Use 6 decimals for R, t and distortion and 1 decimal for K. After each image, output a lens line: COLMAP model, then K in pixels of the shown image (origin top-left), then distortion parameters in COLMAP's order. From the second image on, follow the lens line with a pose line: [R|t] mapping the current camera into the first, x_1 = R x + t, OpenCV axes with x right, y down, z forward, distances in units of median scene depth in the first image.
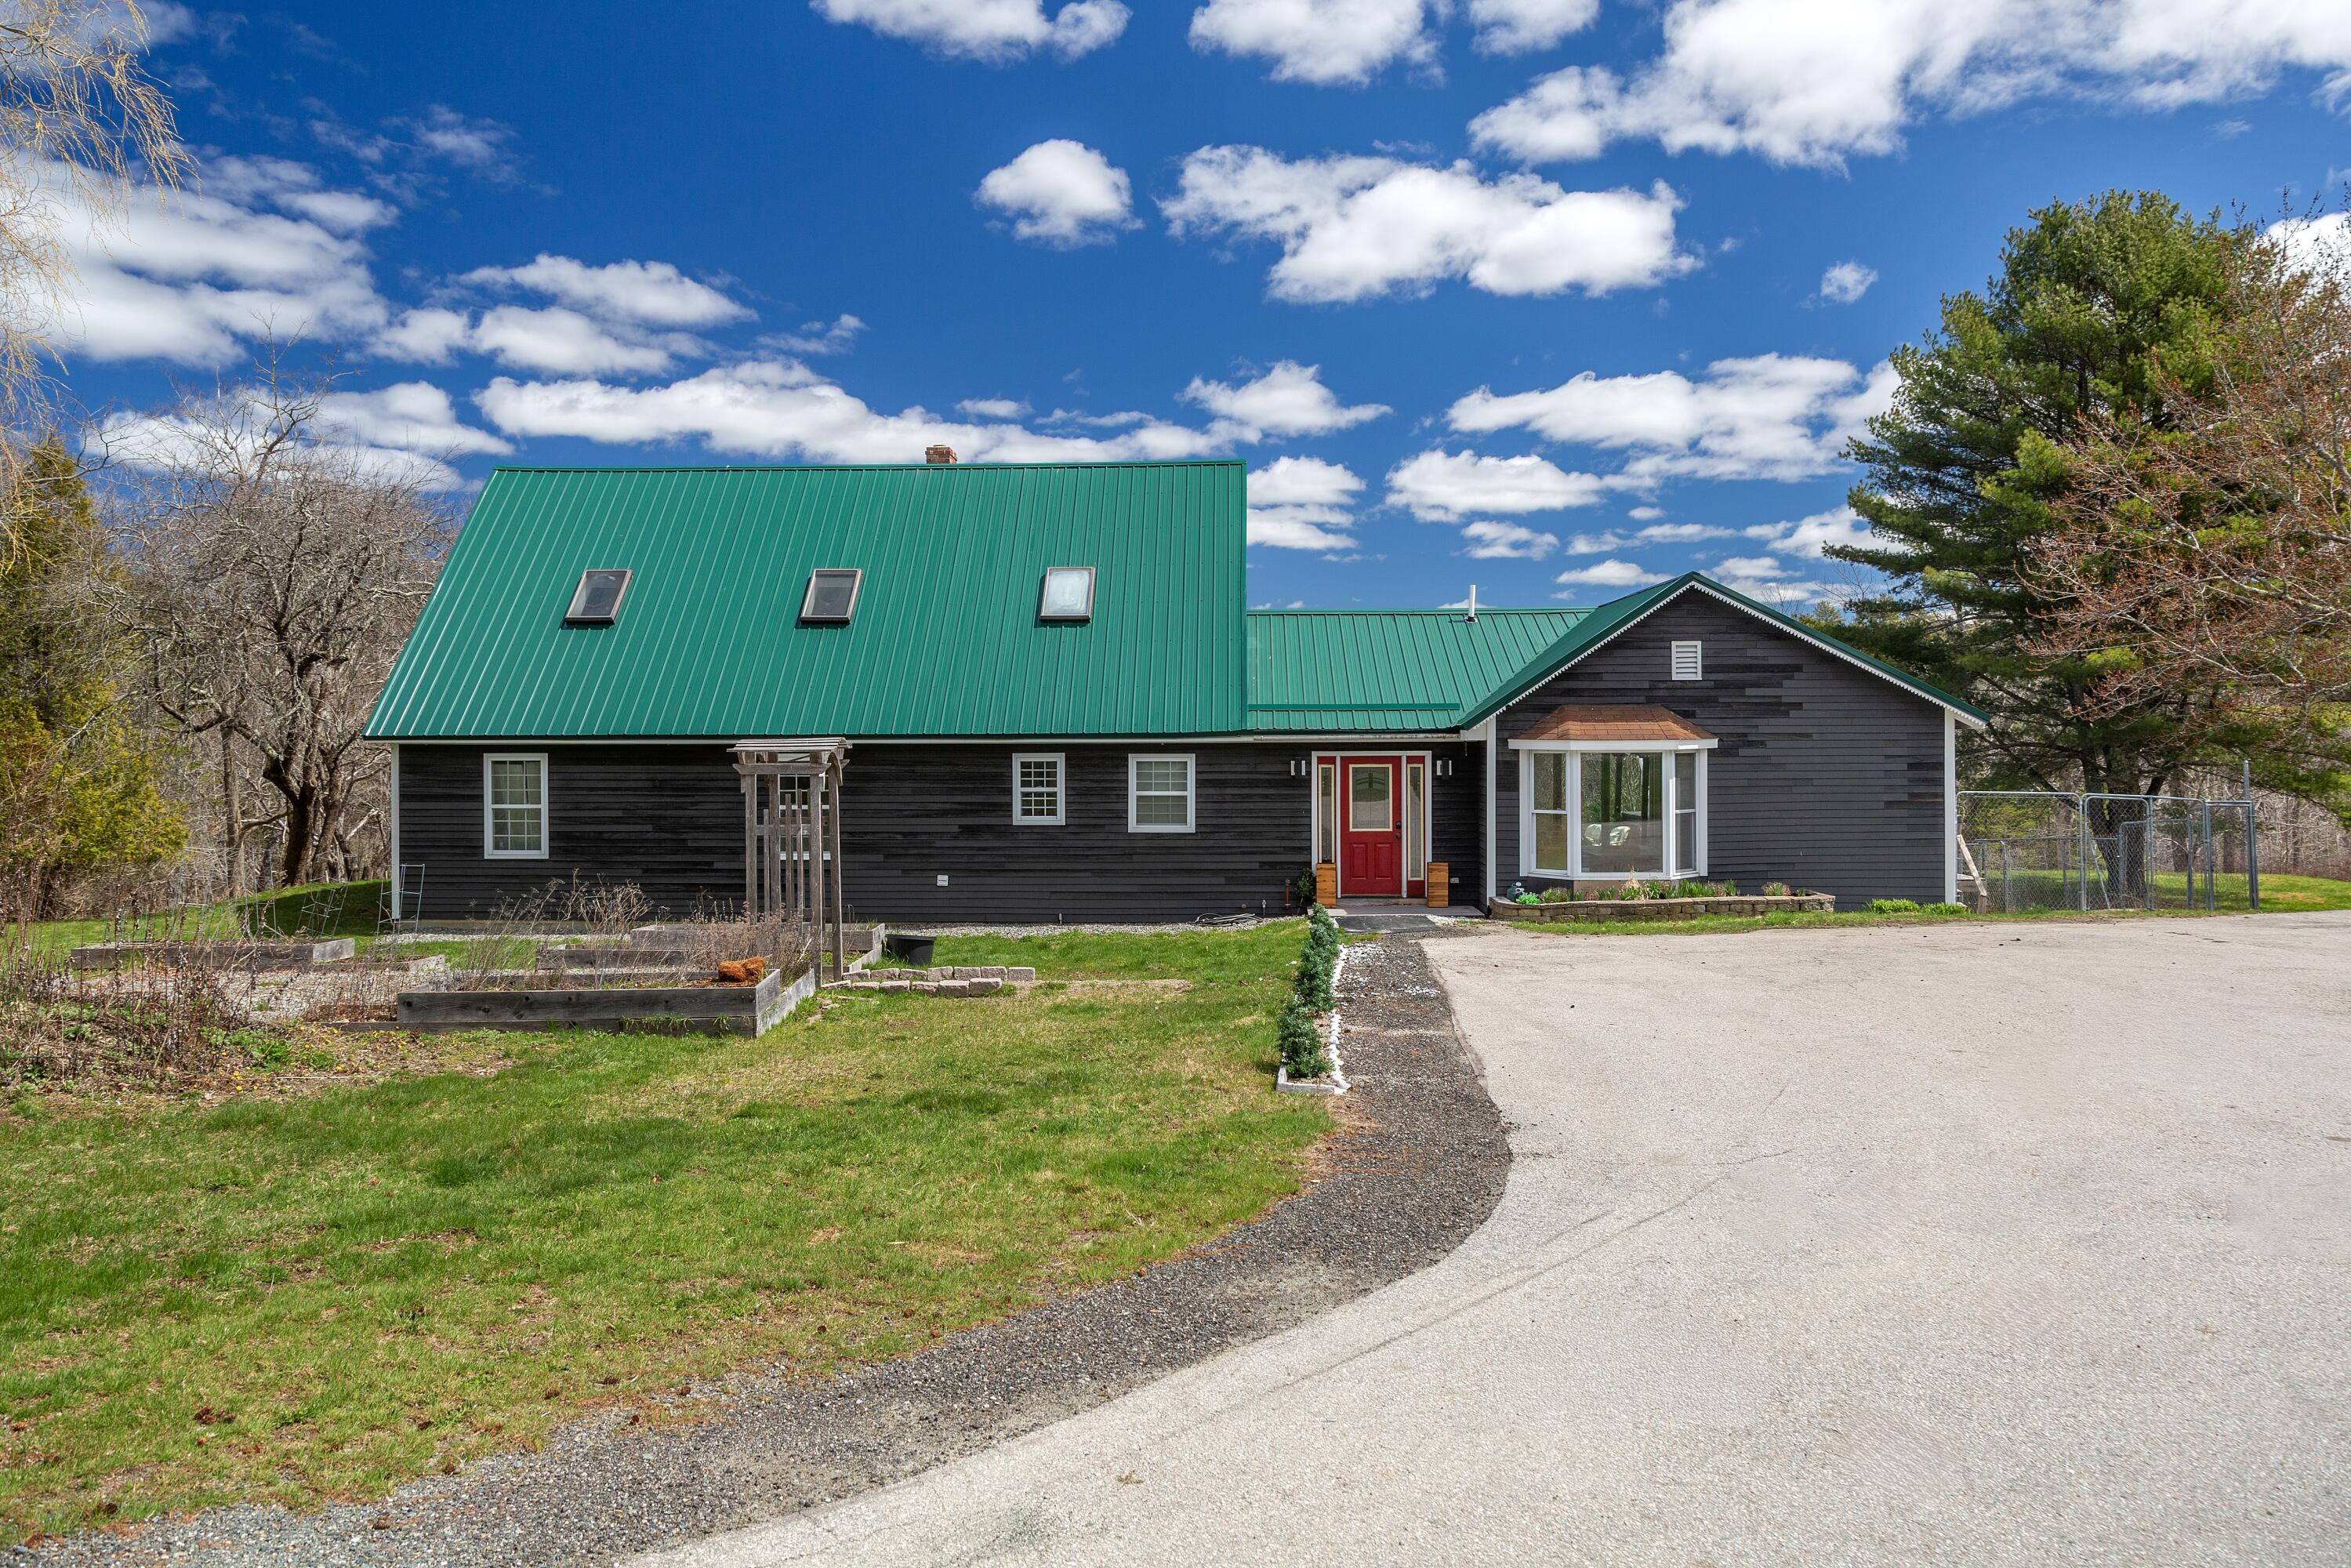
lens RADIAL K [[2079.2, 0, 1175.5], [0, 2079.2, 784.0], [0, 0, 1]] dist [0.003536, 0.002331]
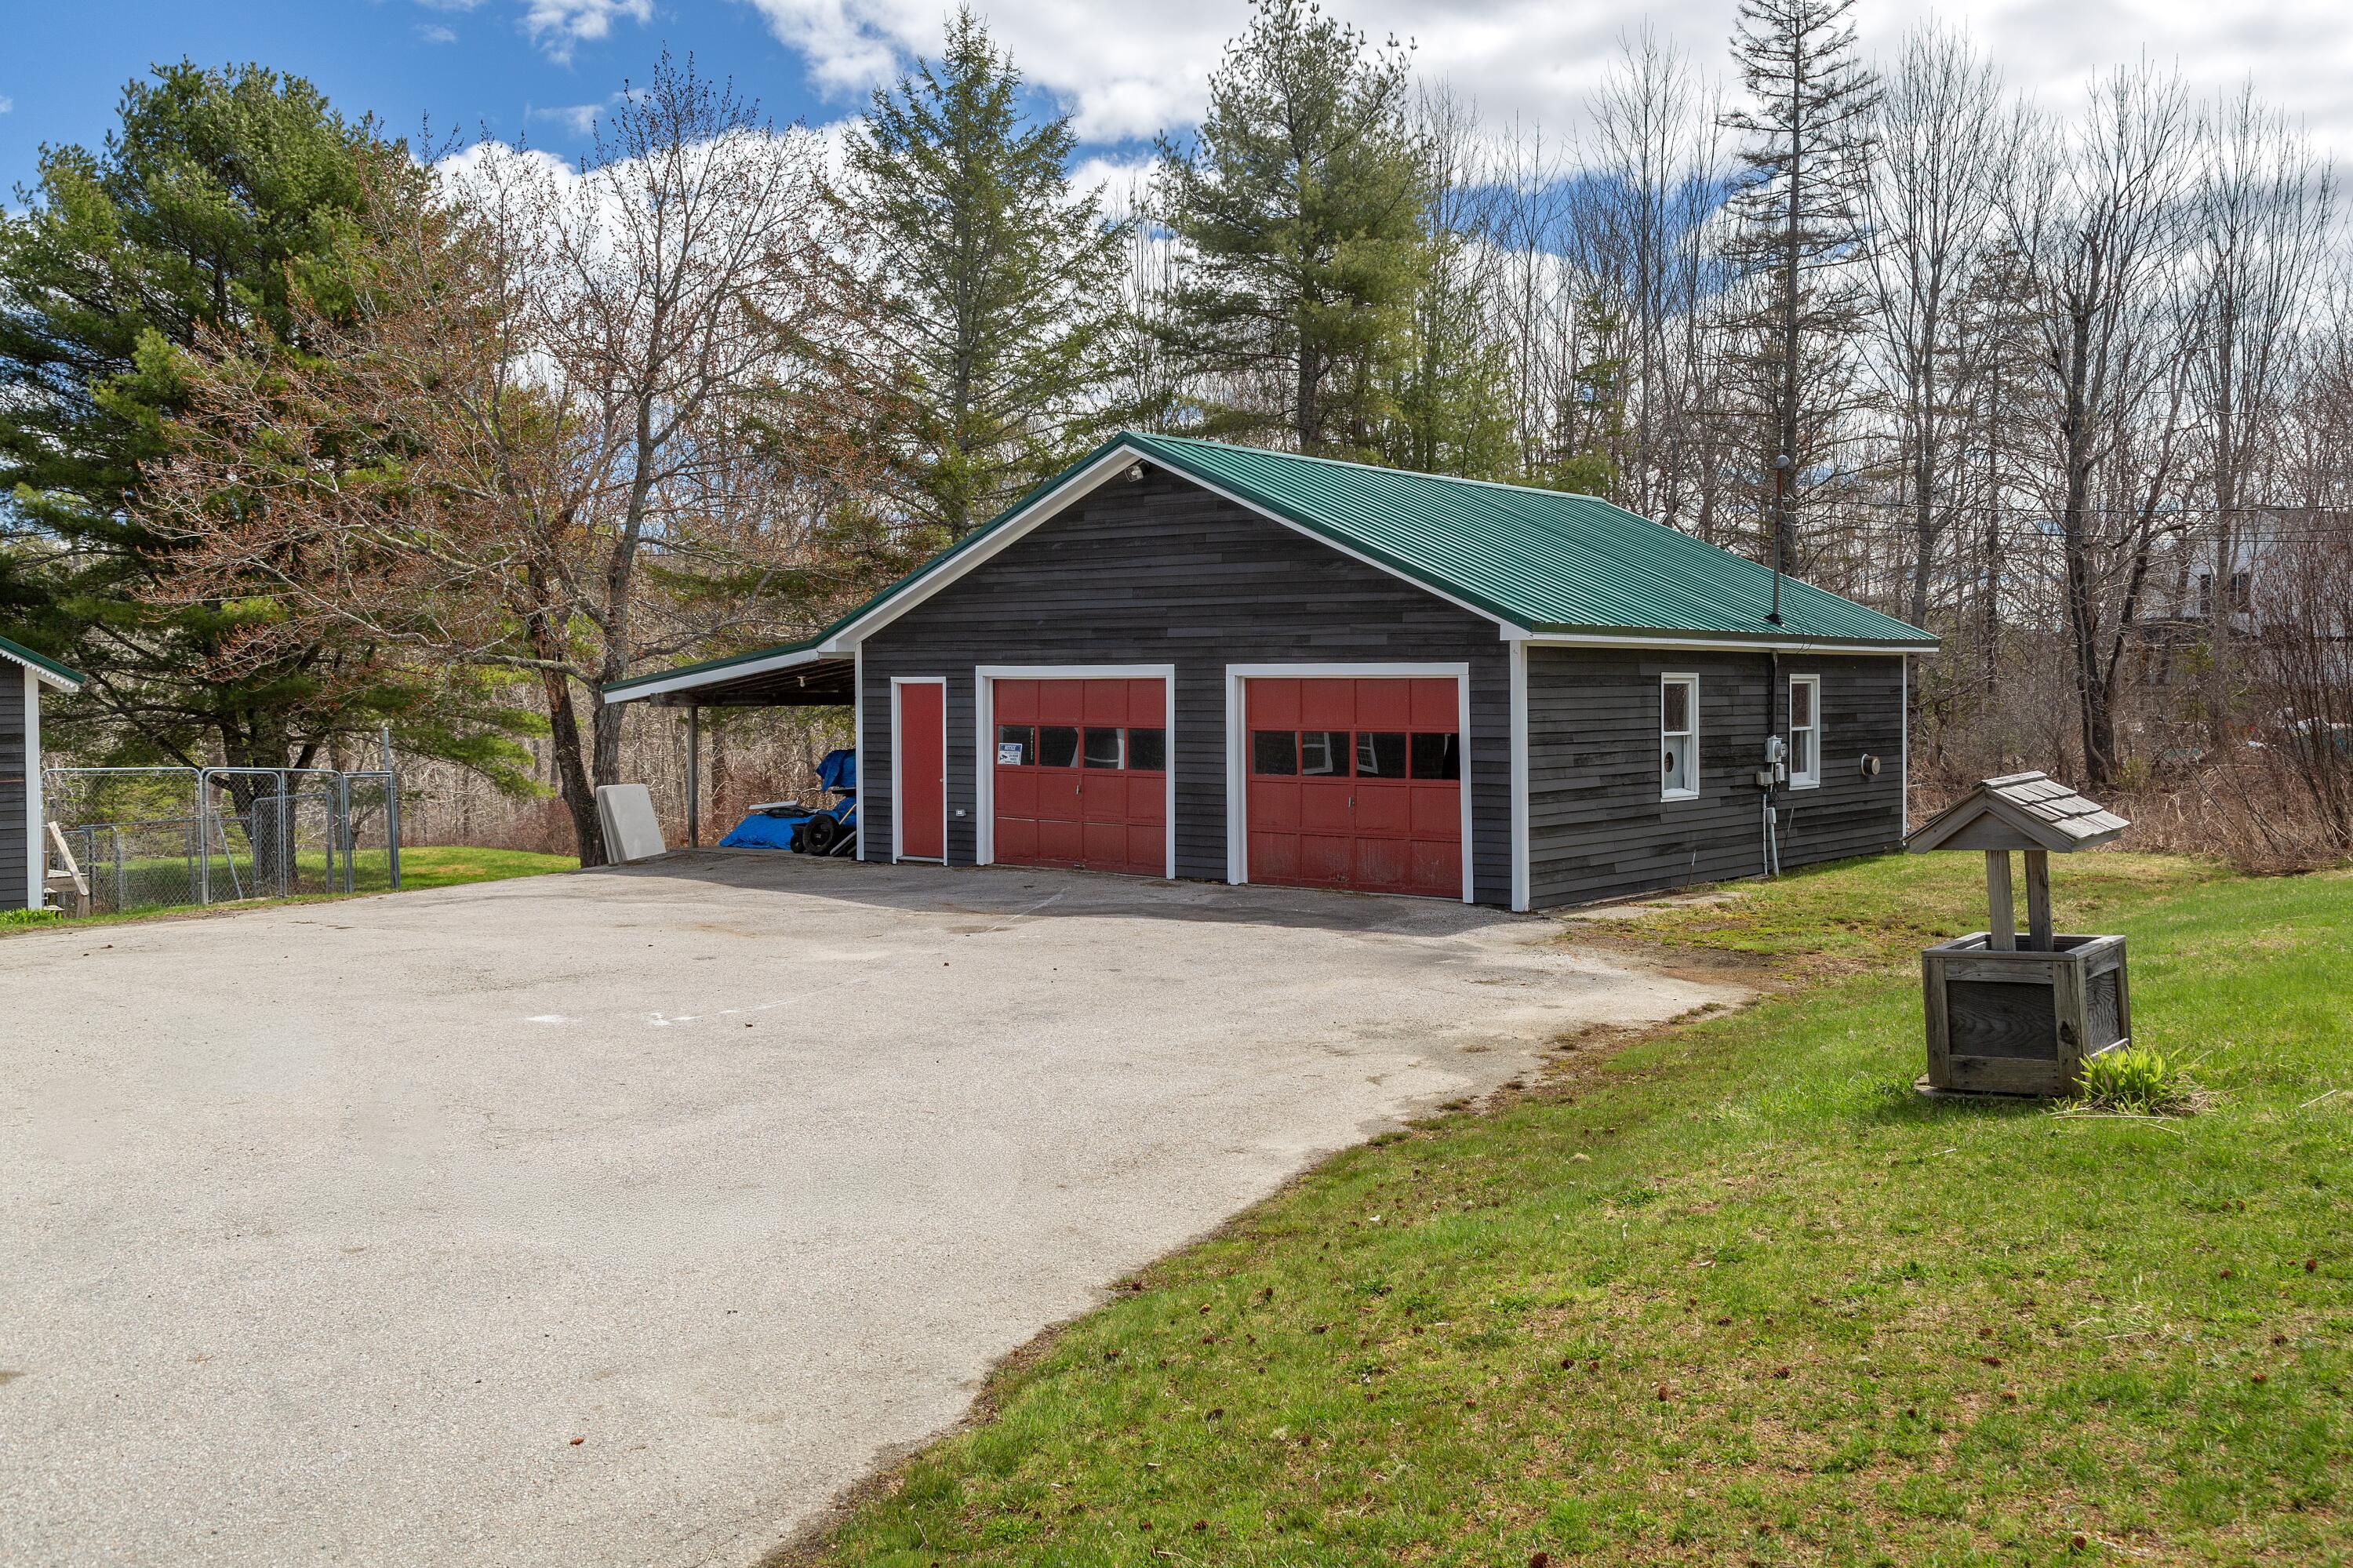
lens RADIAL K [[2080.9, 0, 1176.5], [0, 2080.9, 784.0], [0, 0, 1]] dist [0.003536, 0.002331]
pose [[0.551287, -0.021130, 0.834048, -0.063096], [0.026340, 0.999622, 0.007915, 0.015795], [-0.833900, 0.017605, 0.551635, 0.199119]]
